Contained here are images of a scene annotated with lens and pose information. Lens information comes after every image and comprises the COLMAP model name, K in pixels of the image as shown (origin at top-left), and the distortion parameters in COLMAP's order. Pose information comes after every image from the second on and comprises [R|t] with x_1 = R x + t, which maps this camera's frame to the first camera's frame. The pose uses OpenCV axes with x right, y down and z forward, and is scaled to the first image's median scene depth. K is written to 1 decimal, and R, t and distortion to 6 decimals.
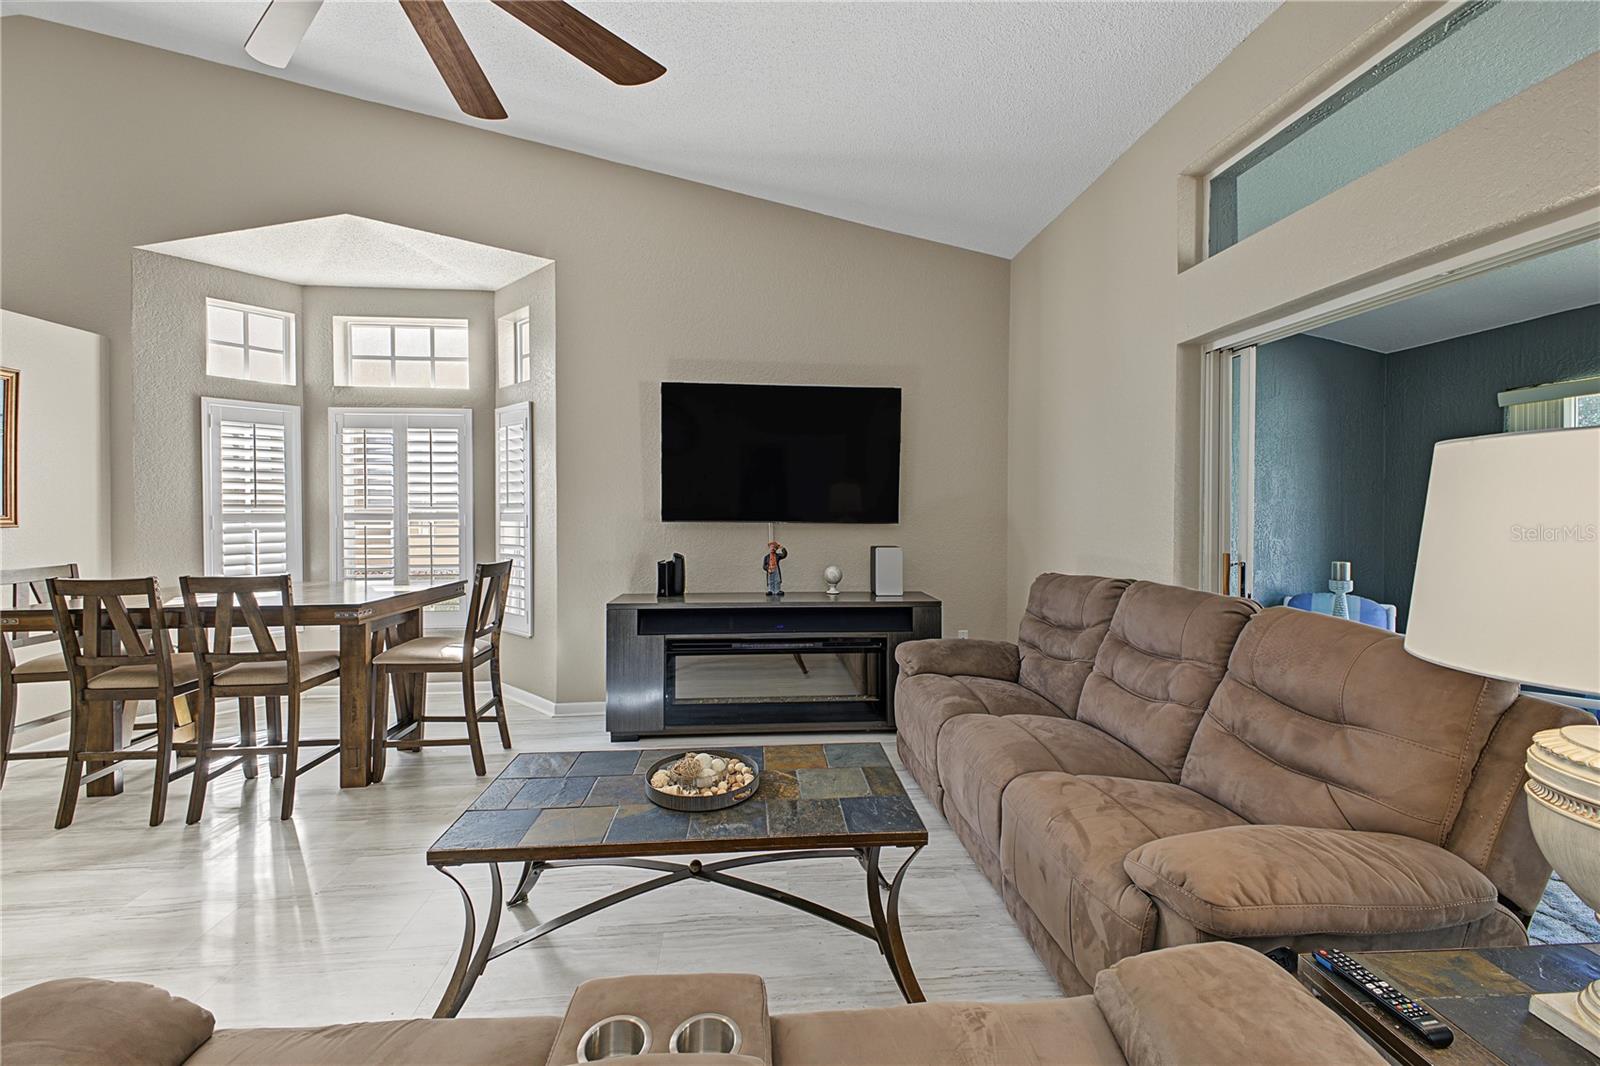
lens RADIAL K [[643.0, 0, 802.0], [0, 643.0, 502.3], [0, 0, 1]] dist [0.000590, 0.000006]
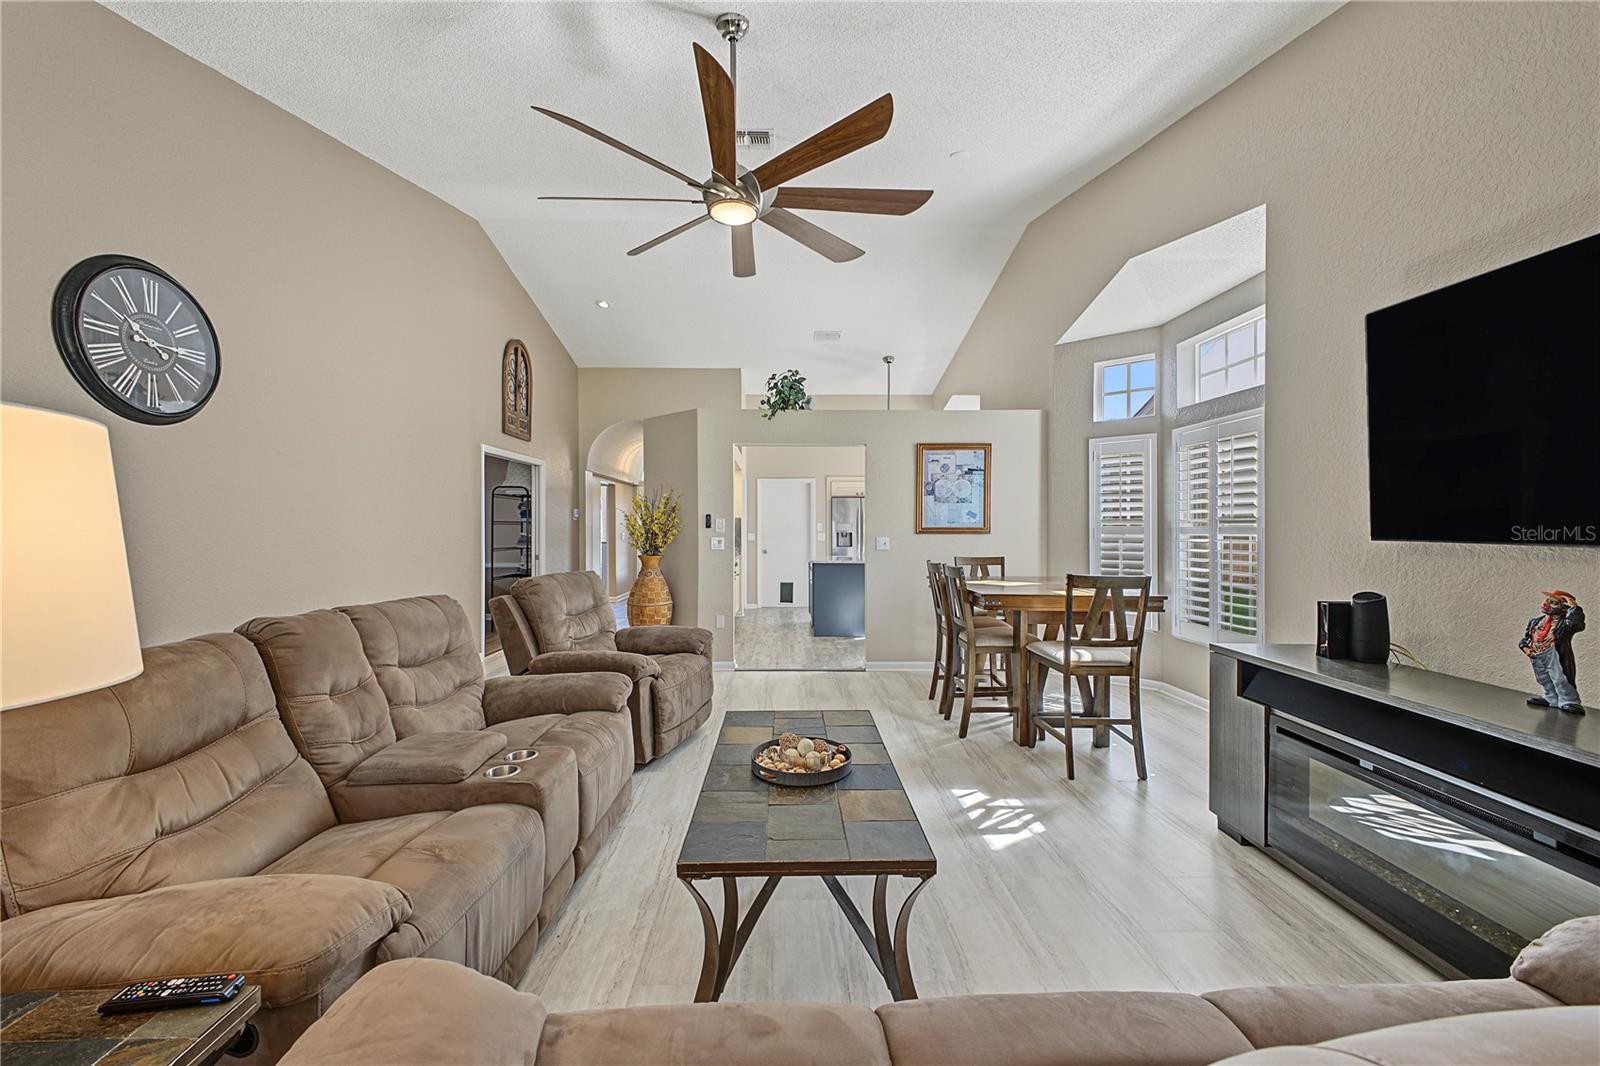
lens RADIAL K [[642.0, 0, 792.9], [0, 642.0, 522.3], [0, 0, 1]] dist [0.011397, -0.000050]
pose [[-0.073609, -0.004732, -0.997276, 0.446148], [0.003695, 0.999981, -0.005018, 0.013127], [0.997280, -0.004054, -0.073590, 0.489837]]
